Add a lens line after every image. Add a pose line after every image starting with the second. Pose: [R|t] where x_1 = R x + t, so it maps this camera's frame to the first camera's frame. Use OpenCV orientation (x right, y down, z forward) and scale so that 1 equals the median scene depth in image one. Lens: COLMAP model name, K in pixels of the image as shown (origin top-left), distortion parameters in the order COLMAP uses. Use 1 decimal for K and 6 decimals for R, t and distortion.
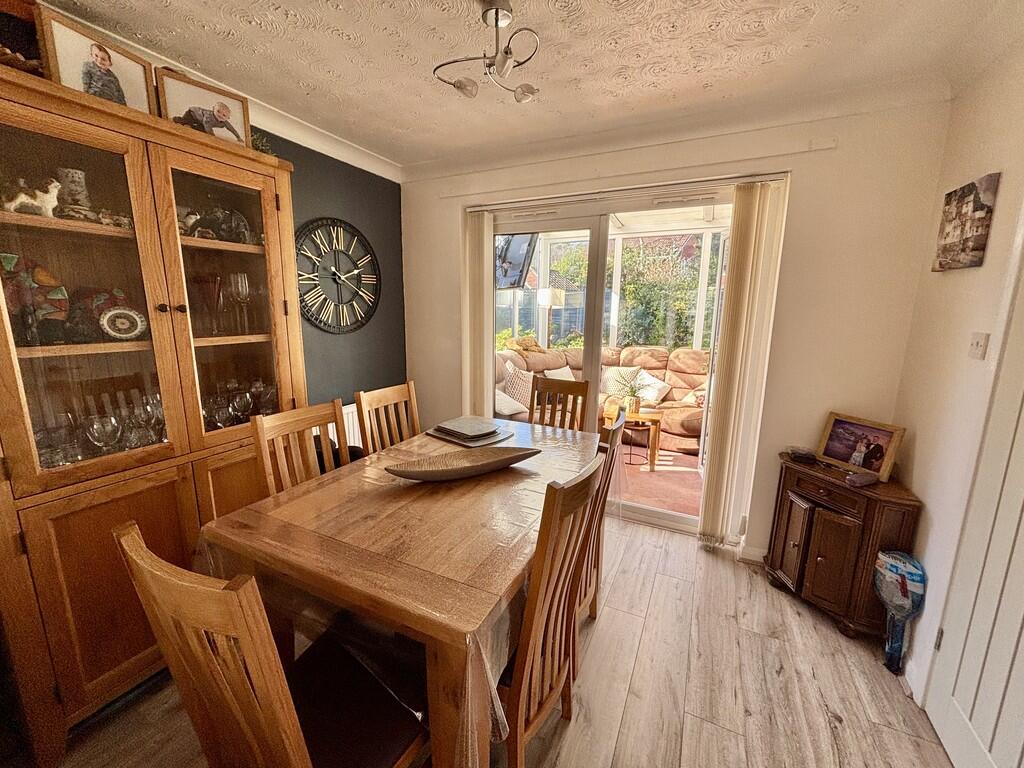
lens RADIAL K [[412.6, 0, 508.6], [0, 412.6, 385.2], [0, 0, 1]] dist [-0.013476, -0.000473]
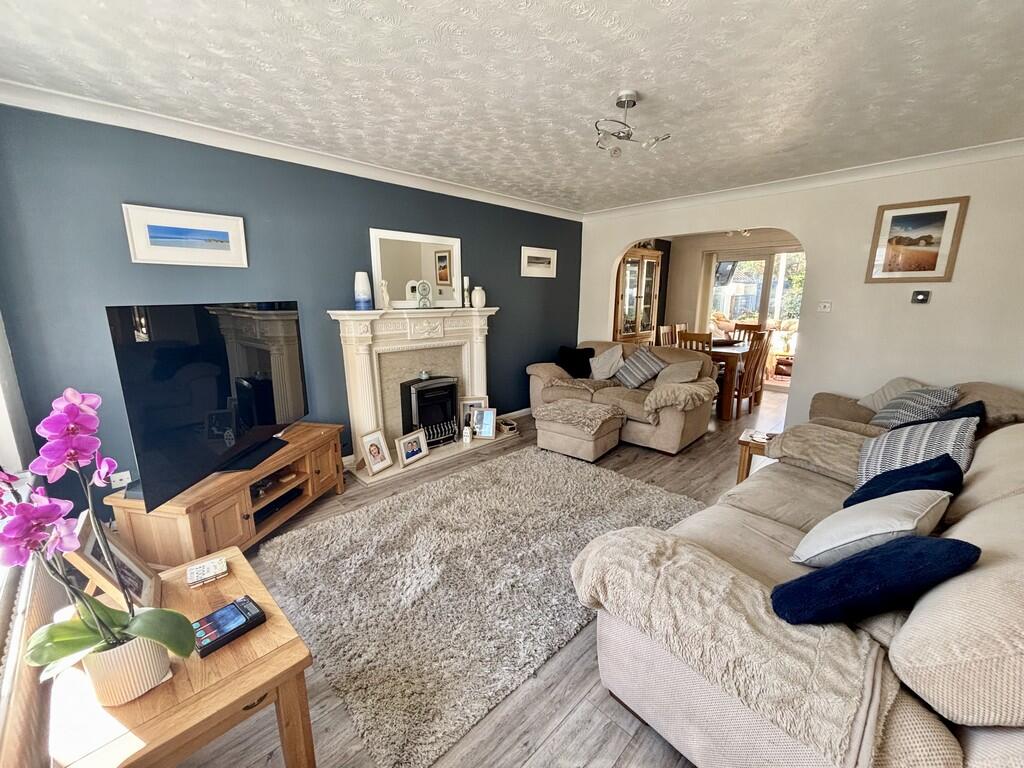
lens RADIAL K [[412.6, 0, 512.5], [0, 412.6, 384.7], [0, 0, 1]] dist [-0.013476, -0.000473]
pose [[0.944511, 0.065170, -0.321949, -0.191347], [-0.054350, 0.997617, 0.042494, 0.155915], [0.323951, -0.022638, 0.945803, -0.884125]]
